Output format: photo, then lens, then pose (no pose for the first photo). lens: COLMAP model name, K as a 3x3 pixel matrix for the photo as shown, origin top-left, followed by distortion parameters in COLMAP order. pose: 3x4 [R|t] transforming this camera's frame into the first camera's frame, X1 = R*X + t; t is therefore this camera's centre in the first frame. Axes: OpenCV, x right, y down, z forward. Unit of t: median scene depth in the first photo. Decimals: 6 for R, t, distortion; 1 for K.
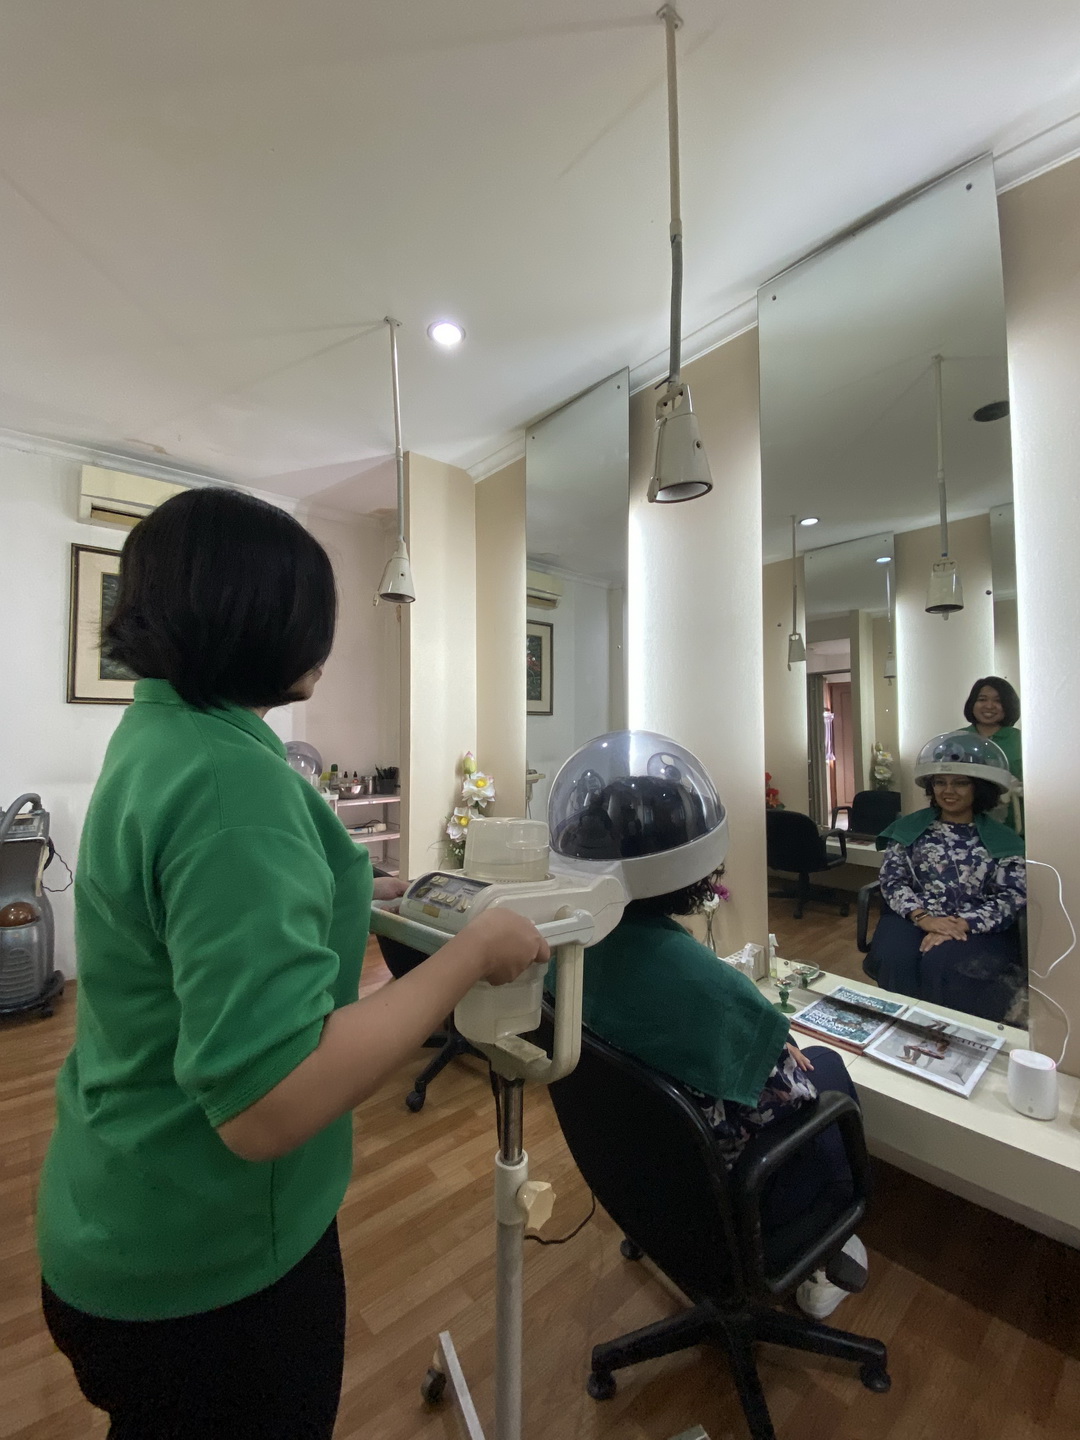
lens RADIAL K [[573.5, 0, 544.0], [0, 573.5, 715.2], [0, 0, 1]] dist [-0.006897, -0.000142]
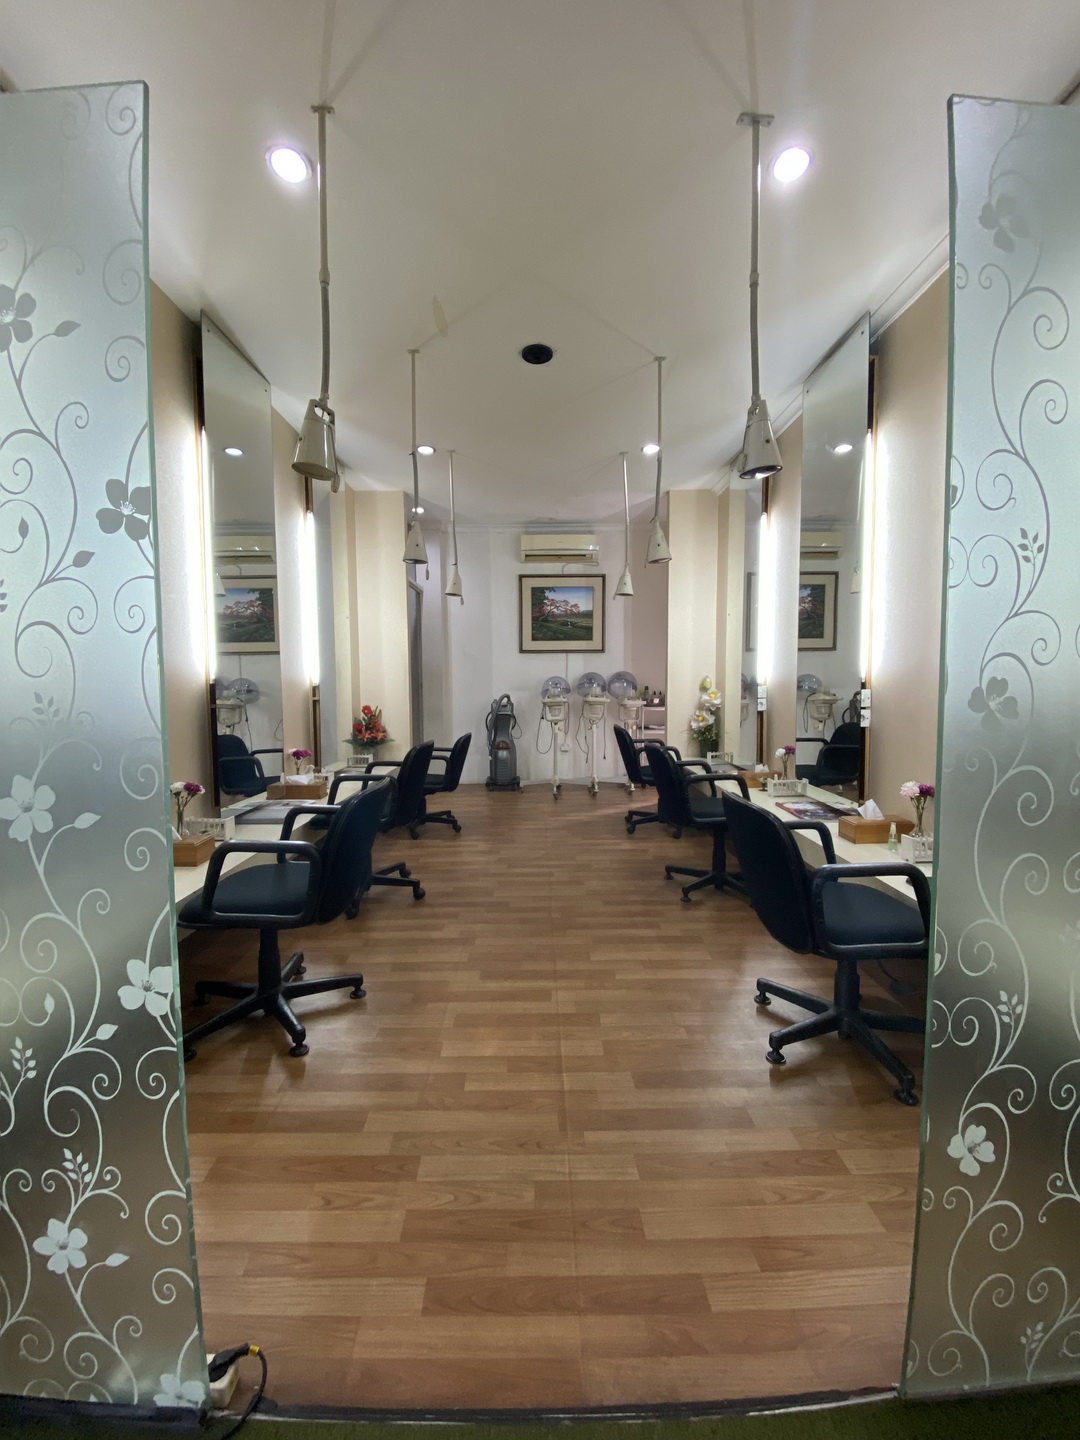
lens RADIAL K [[576.6, 0, 540.0], [0, 576.6, 720.0], [0, 0, 1]] dist [0.000297, 0.000006]
pose [[0.745870, 0.045156, -0.664560, 0.610638], [0.027125, 0.994813, 0.098039, 0.017116], [0.665539, -0.091150, 0.740776, -0.517378]]
